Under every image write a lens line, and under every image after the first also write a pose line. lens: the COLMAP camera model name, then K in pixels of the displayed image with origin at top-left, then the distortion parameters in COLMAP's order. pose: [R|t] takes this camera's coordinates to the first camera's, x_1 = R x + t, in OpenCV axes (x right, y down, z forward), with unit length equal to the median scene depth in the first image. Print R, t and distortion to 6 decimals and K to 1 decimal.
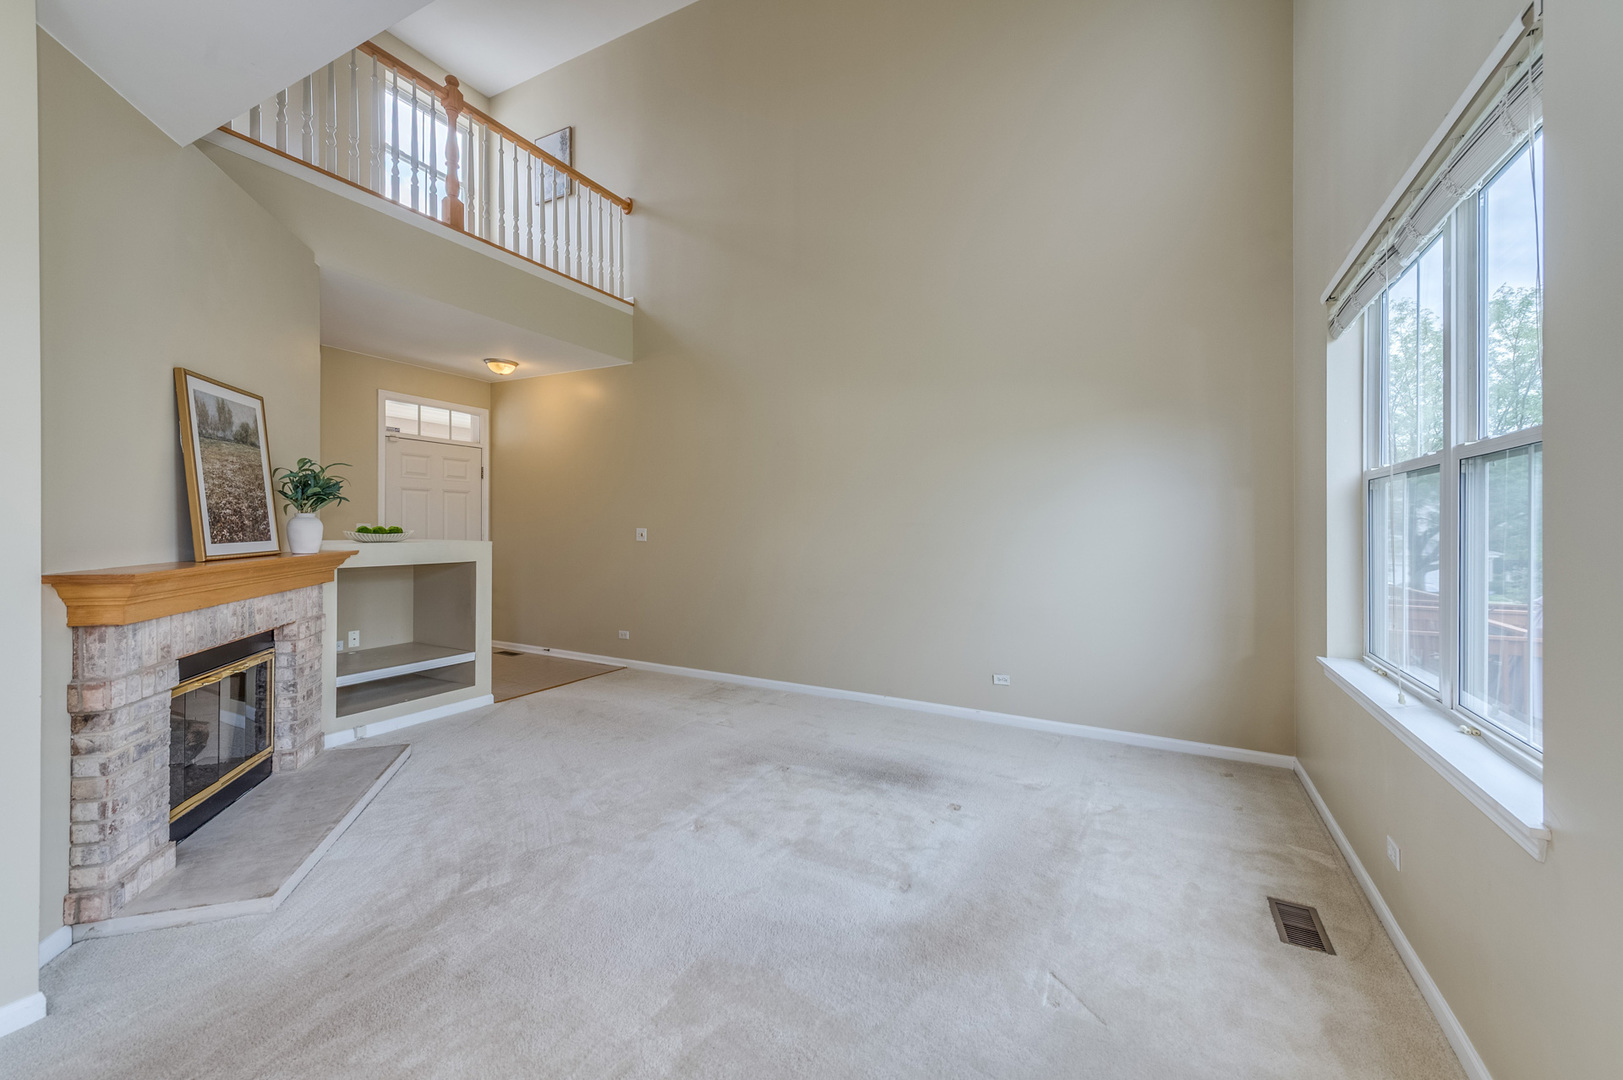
lens RADIAL K [[637.2, 0, 813.4], [0, 637.2, 525.7], [0, 0, 1]] dist [0.006293, -0.001581]
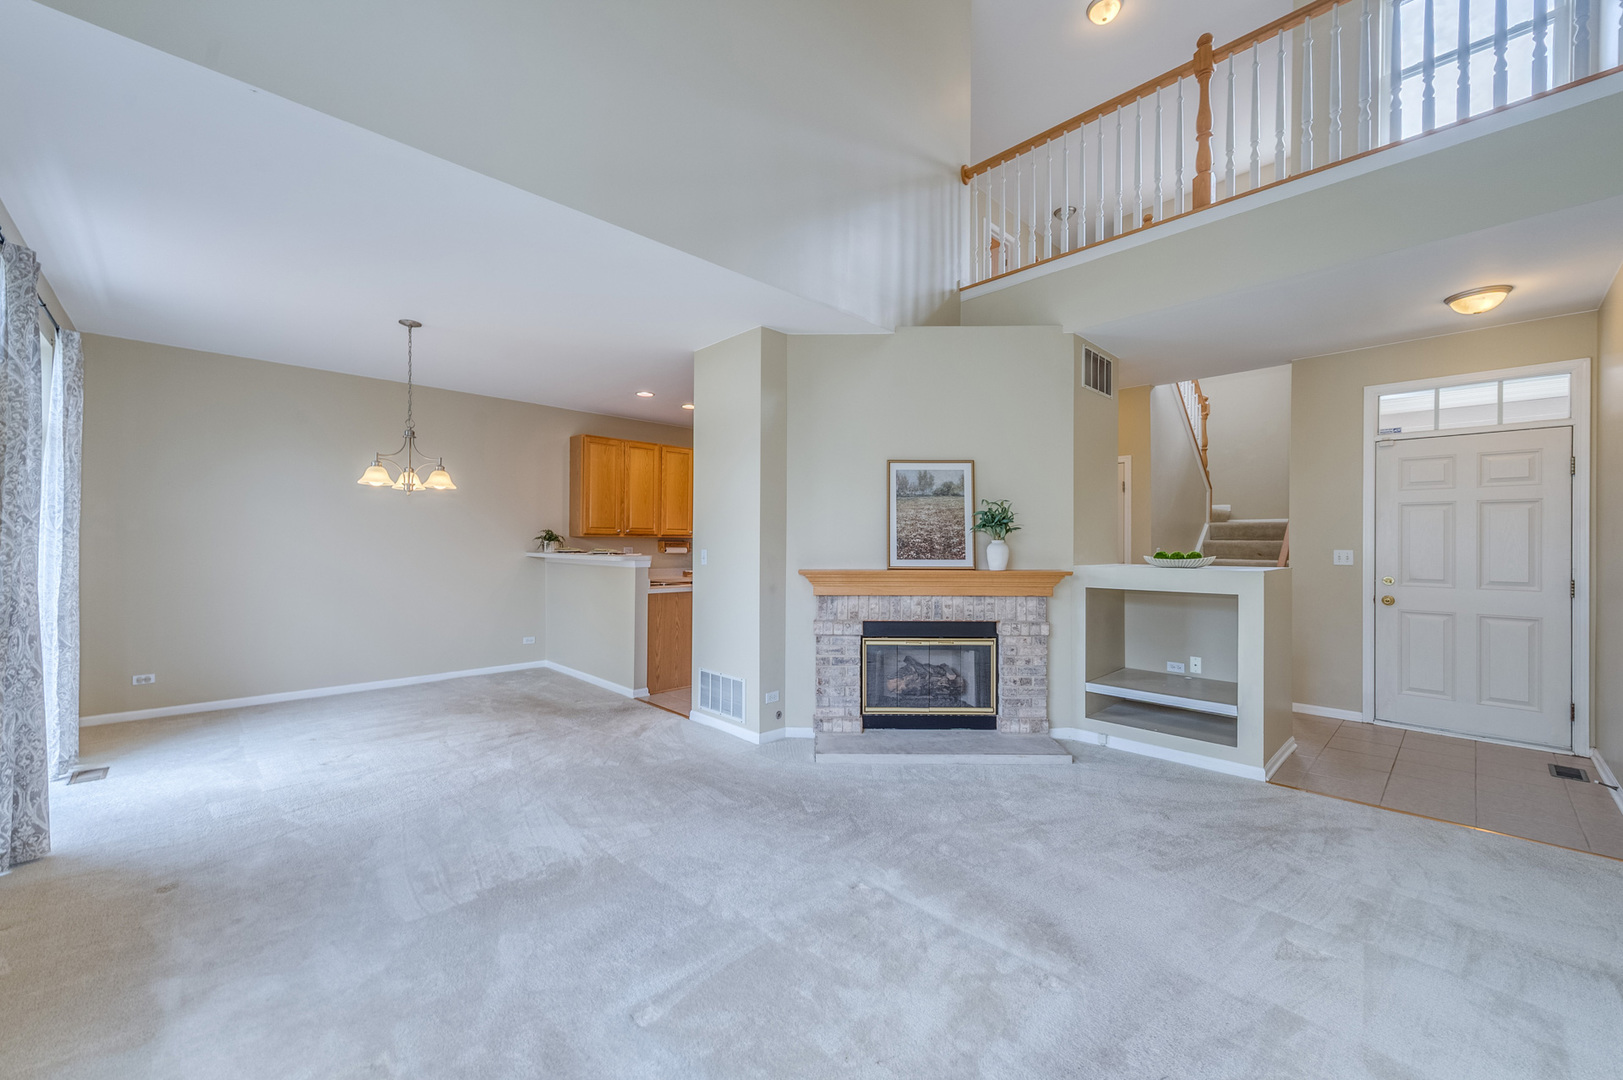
lens RADIAL K [[637.2, 0, 817.1], [0, 637.2, 551.9], [0, 0, 1]] dist [0.006293, -0.001581]
pose [[-0.313161, -0.008730, -0.949660, 0.618831], [-0.007040, 0.999952, -0.006871, 0.017958], [0.949674, 0.004533, -0.313208, 1.125672]]
